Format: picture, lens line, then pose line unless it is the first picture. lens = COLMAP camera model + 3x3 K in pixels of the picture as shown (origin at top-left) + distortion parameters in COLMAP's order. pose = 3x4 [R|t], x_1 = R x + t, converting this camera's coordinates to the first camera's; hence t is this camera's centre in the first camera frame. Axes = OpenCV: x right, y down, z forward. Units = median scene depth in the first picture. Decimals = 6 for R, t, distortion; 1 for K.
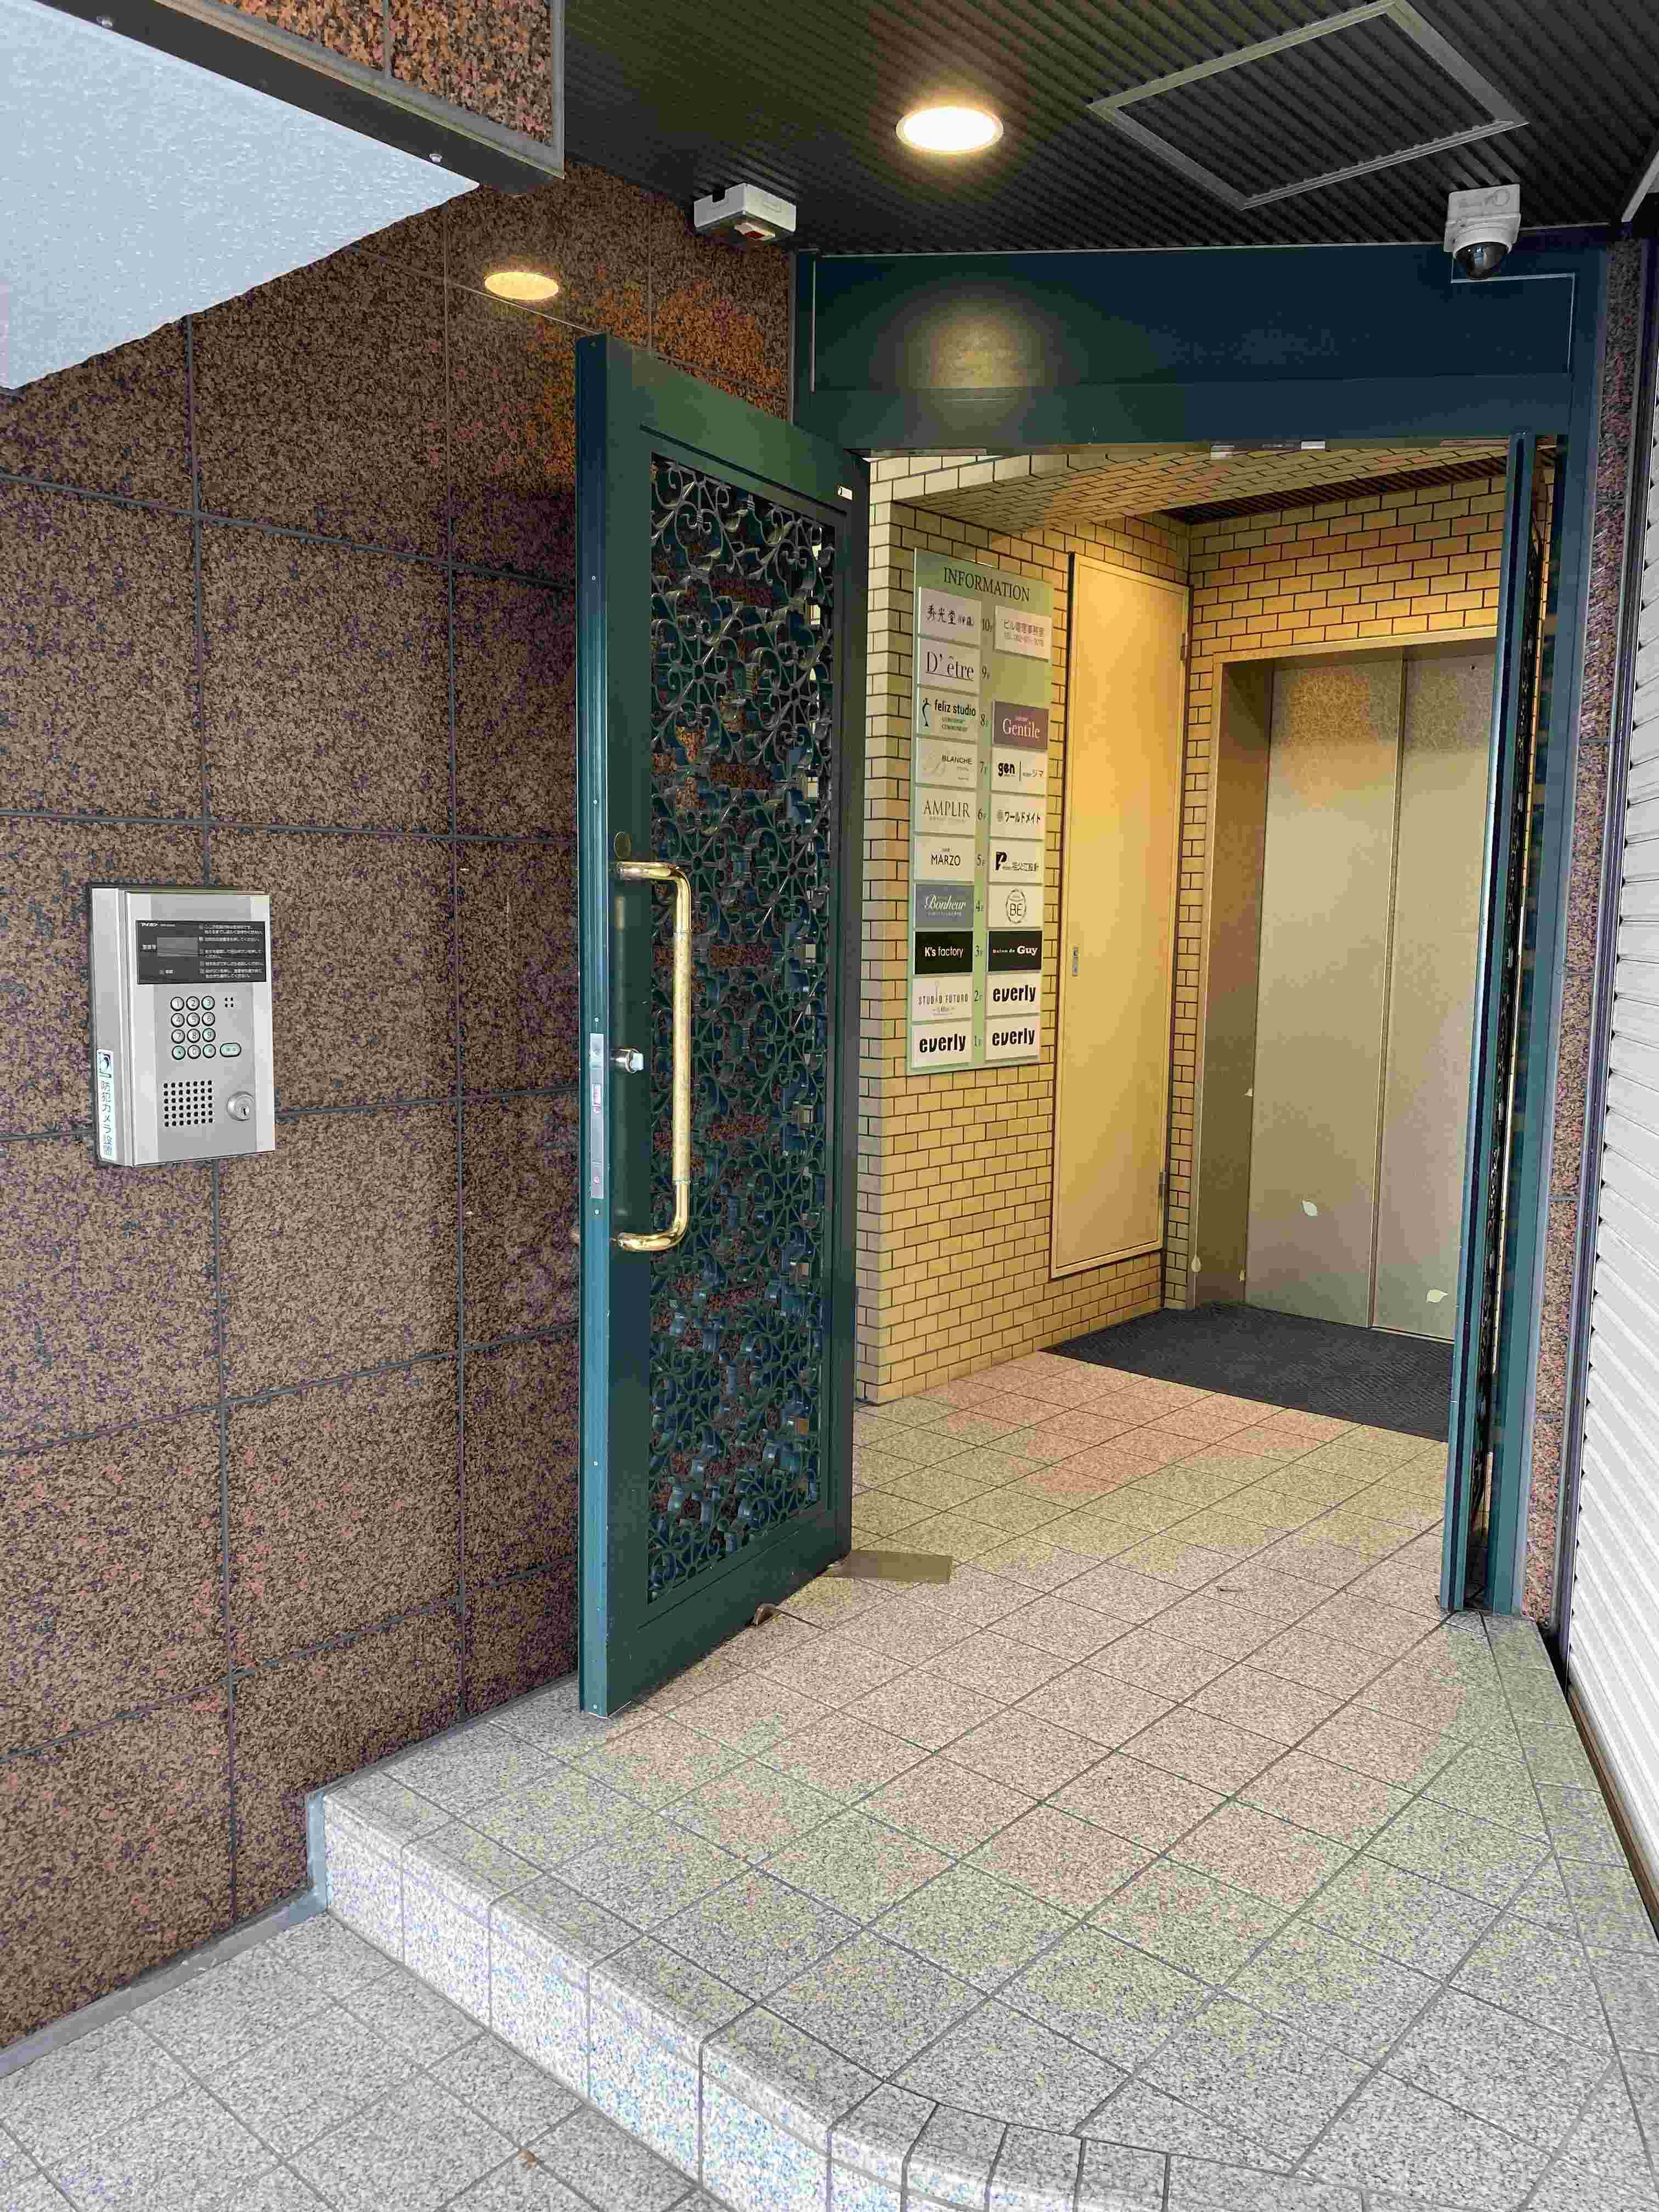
lens RADIAL K [[1681.3, 0, 824.5], [0, 1681.3, 1101.9], [0, 0, 1]] dist [0.060906, -0.059698]
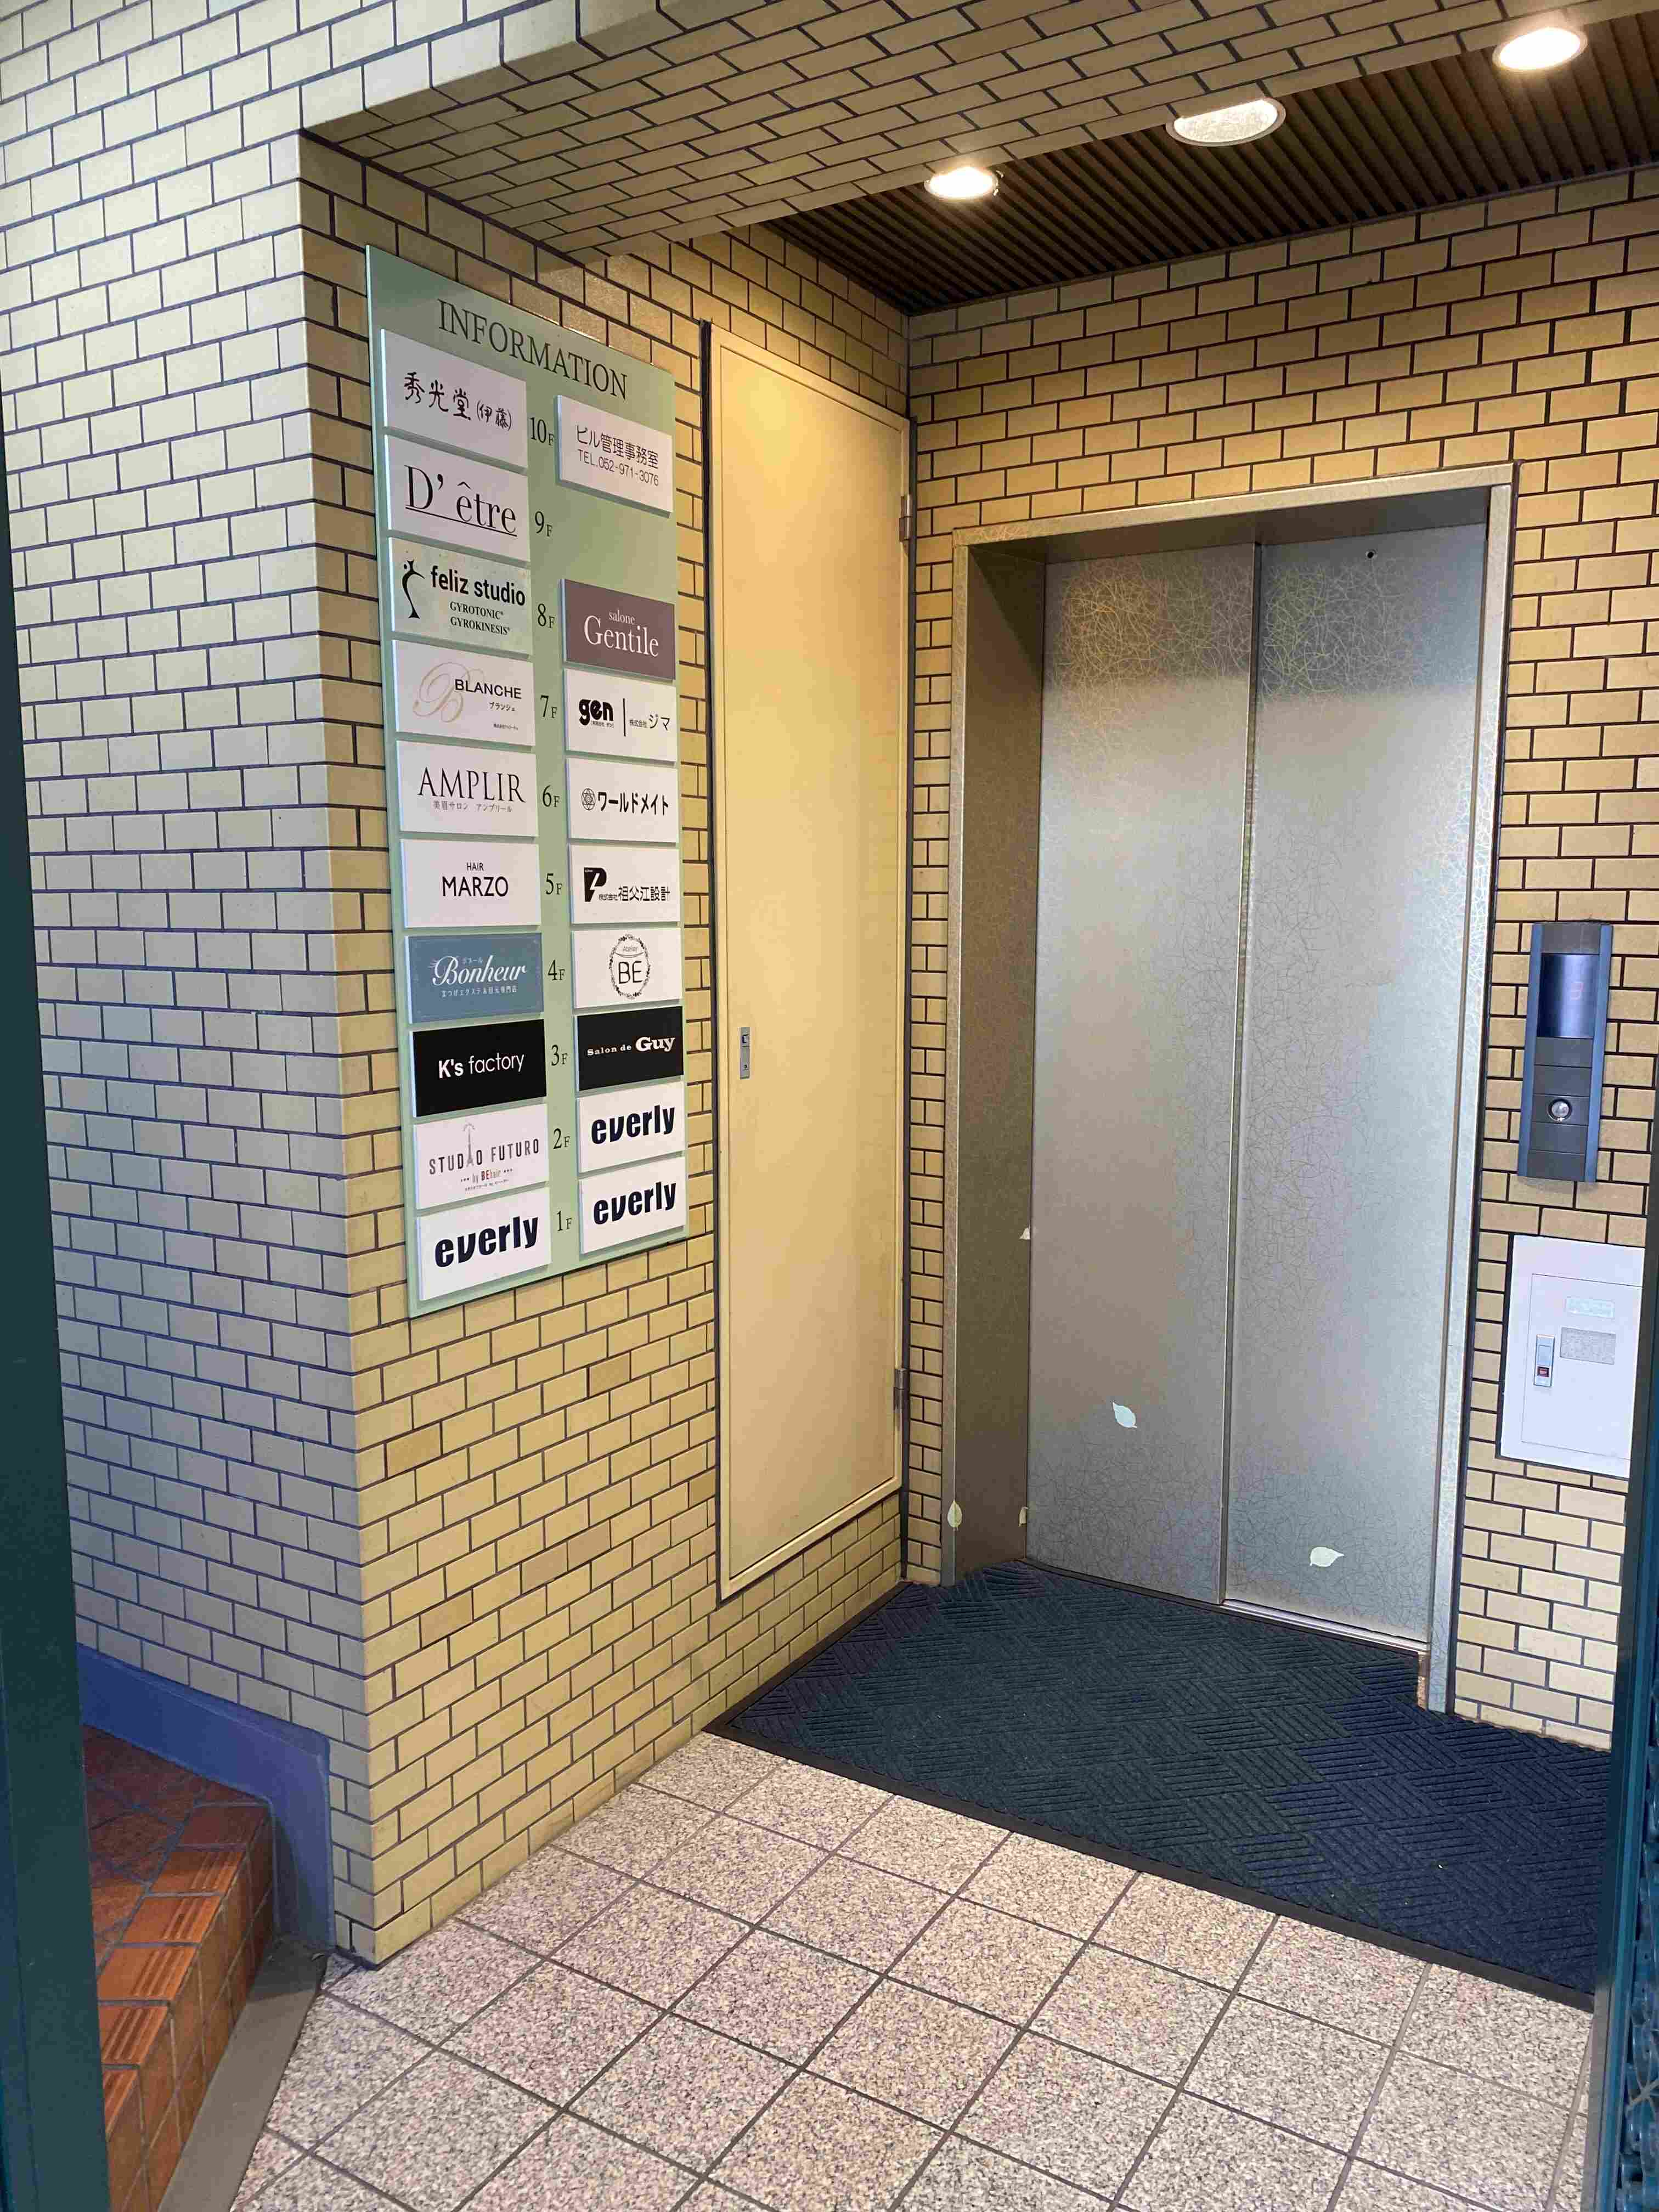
lens RADIAL K [[1681.3, 0, 844.2], [0, 1681.3, 1105.8], [0, 0, 1]] dist [0.060906, -0.059698]
pose [[0.982807, -0.036218, 0.181051, 0.079647], [0.033435, 0.999272, 0.018399, -0.076538], [-0.181585, -0.012029, 0.983302, 0.437039]]
